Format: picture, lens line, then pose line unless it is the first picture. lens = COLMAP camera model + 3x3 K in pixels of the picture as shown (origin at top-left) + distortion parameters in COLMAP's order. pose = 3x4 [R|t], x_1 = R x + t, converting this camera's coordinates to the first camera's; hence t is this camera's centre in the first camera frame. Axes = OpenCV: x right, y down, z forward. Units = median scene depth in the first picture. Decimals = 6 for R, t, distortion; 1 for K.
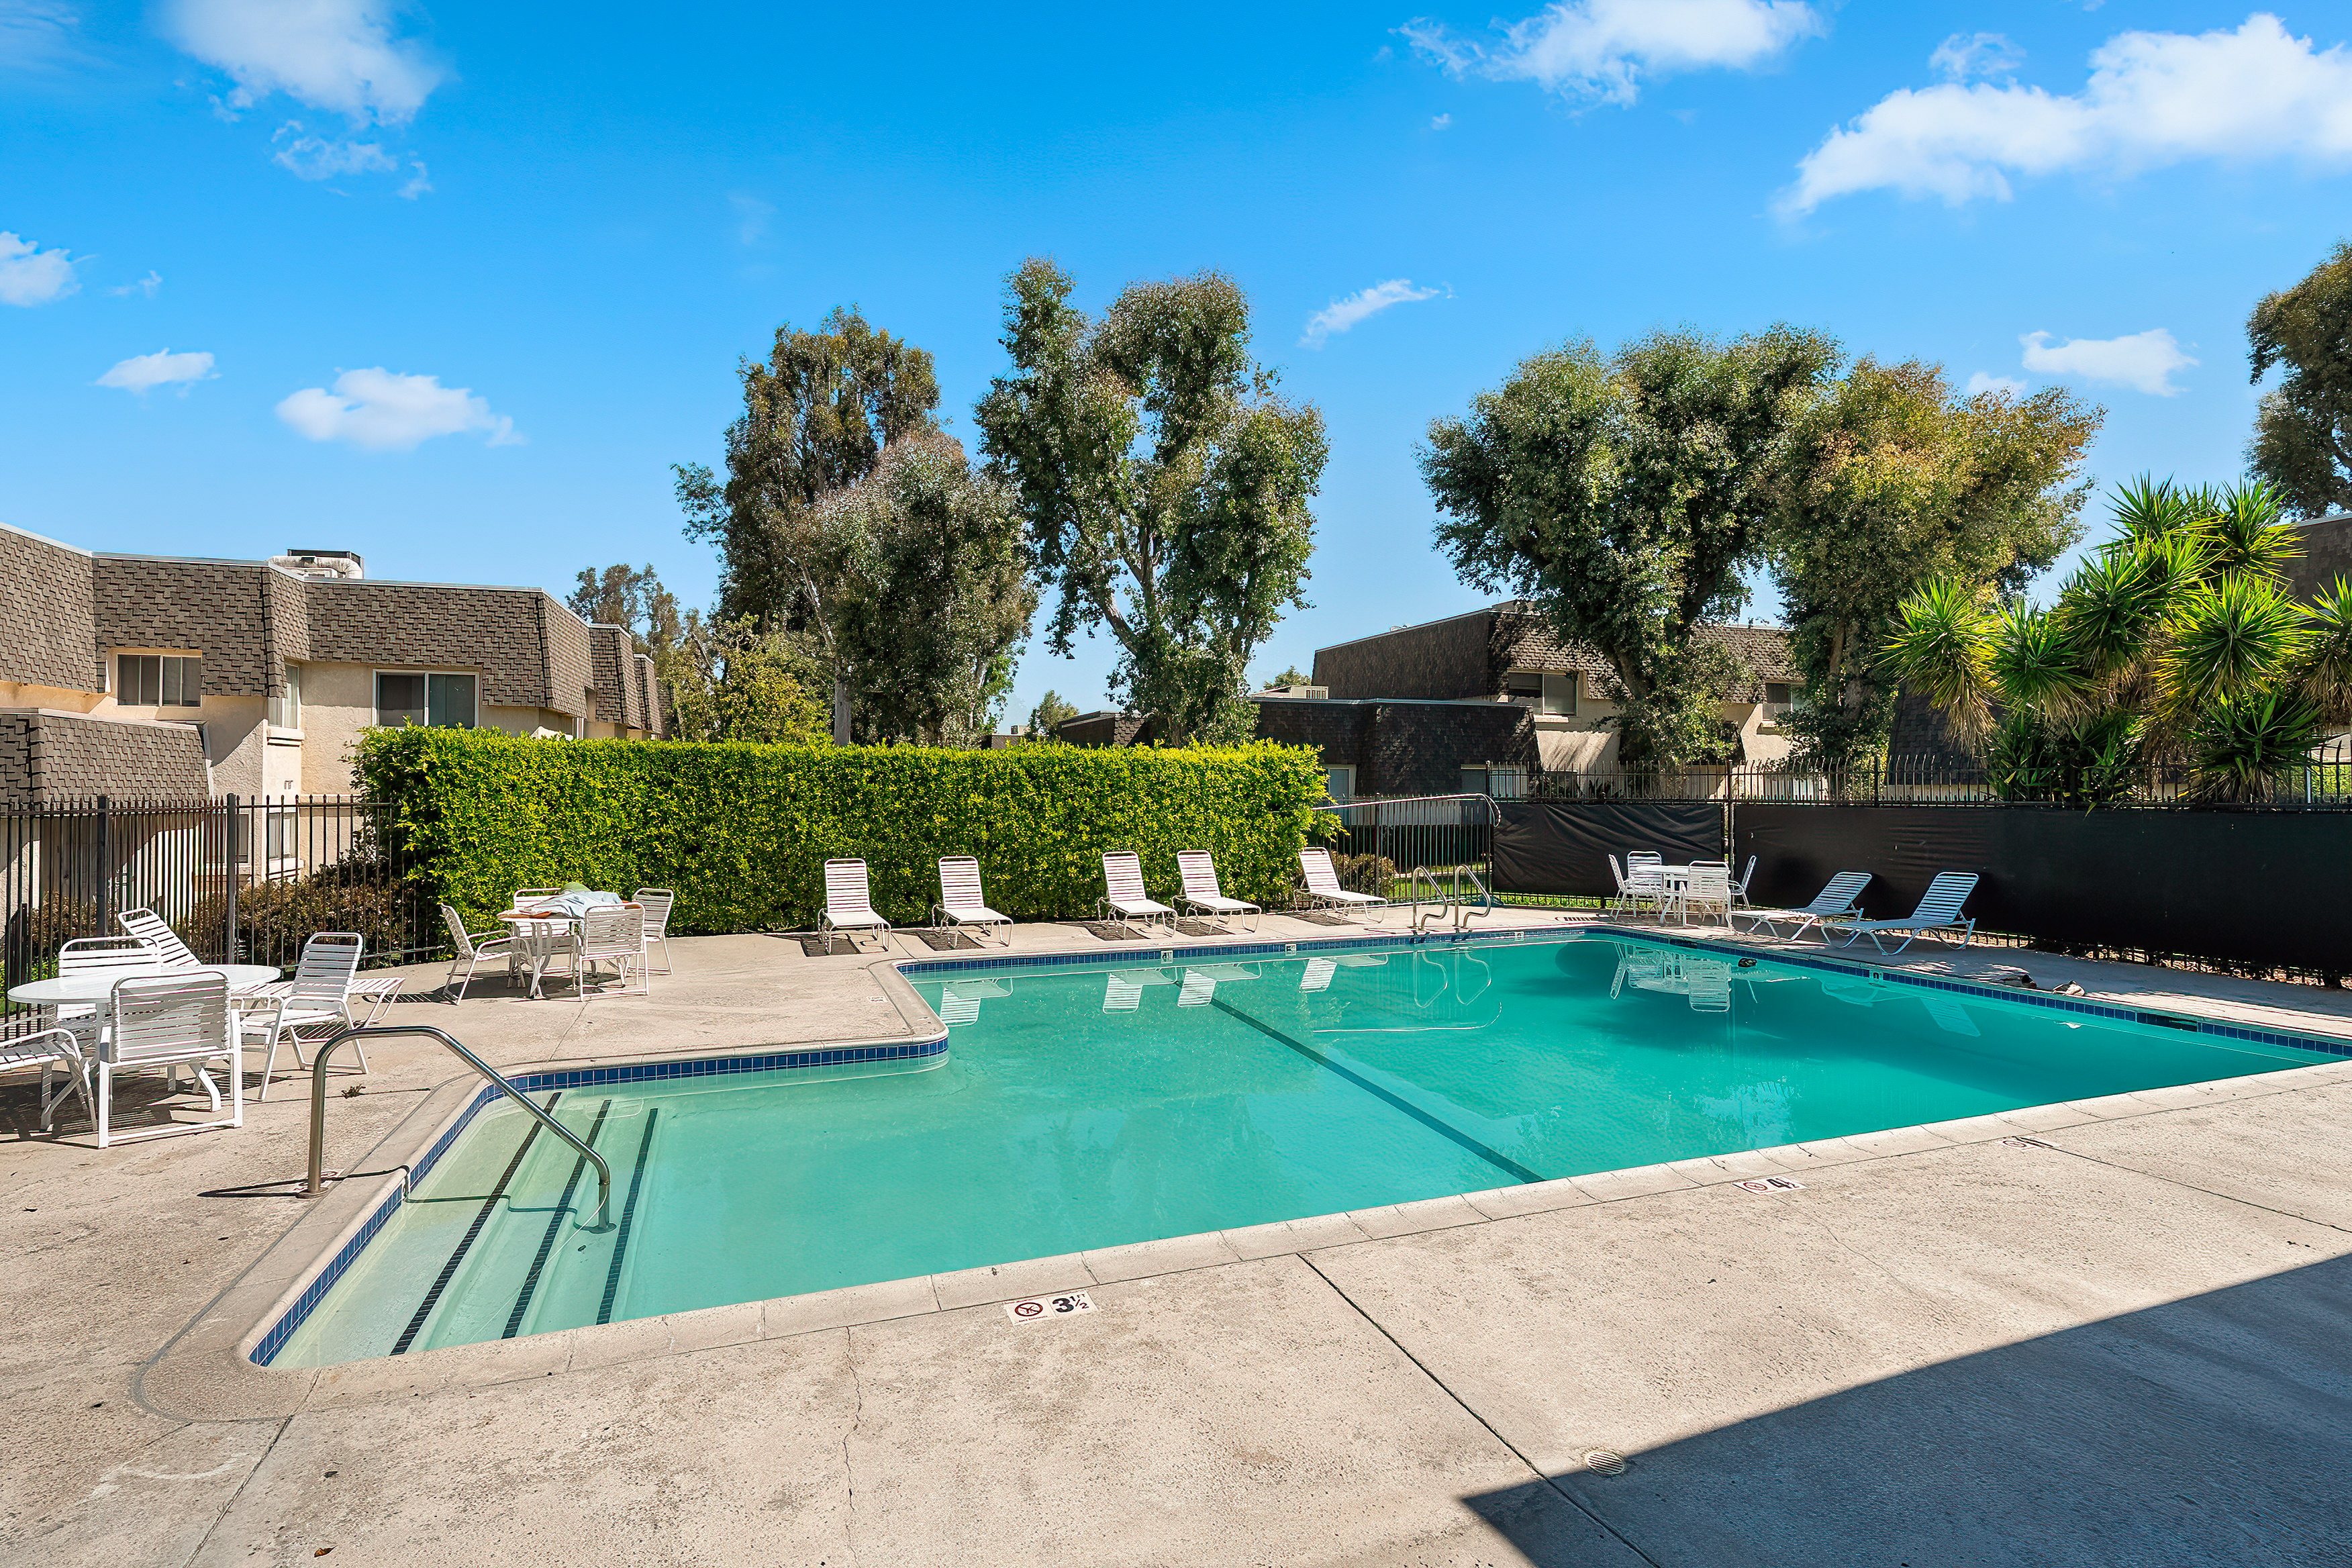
lens RADIAL K [[1094.8, 0, 1174.1], [0, 1094.8, 788.1], [0, 0, 1]] dist [0.002181, 0.000259]
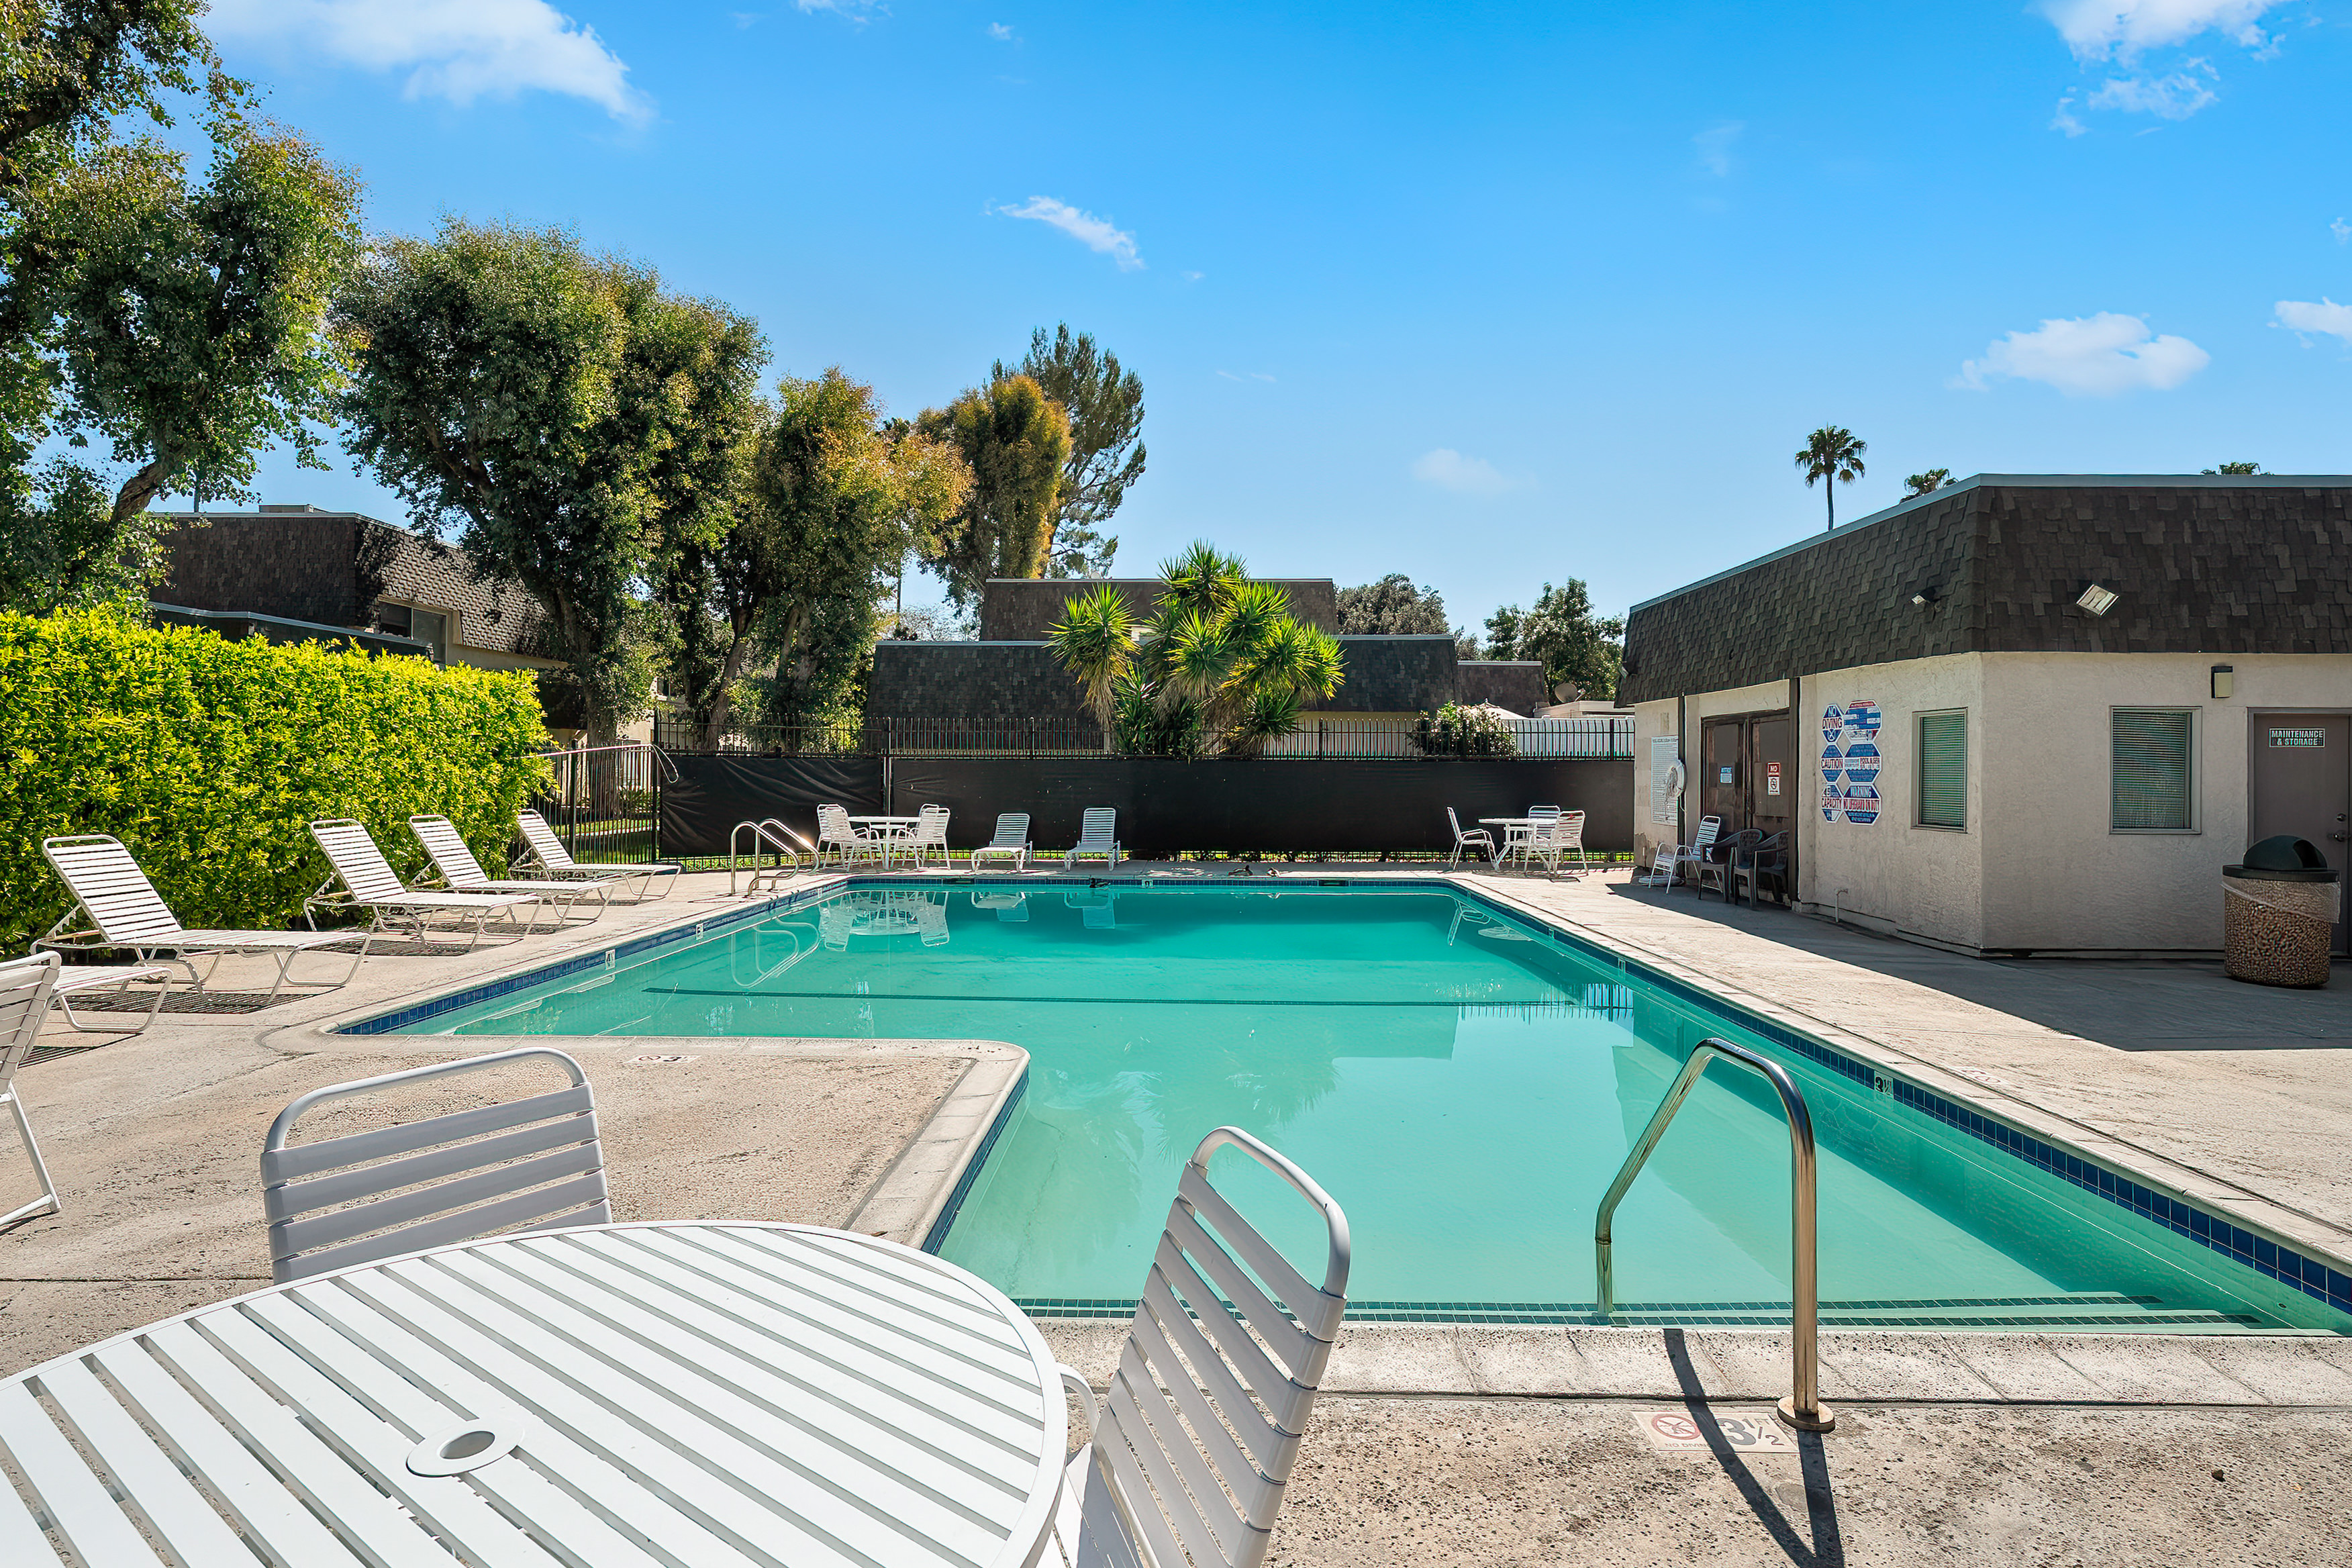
lens RADIAL K [[1104.5, 0, 1176.0], [0, 1104.5, 778.9], [0, 0, 1]] dist [-0.001219, -0.000078]
pose [[0.385911, -0.002748, 0.922532, -0.427267], [-0.007288, 0.999955, 0.006027, 0.028651], [-0.922507, -0.009049, 0.385874, 0.343047]]
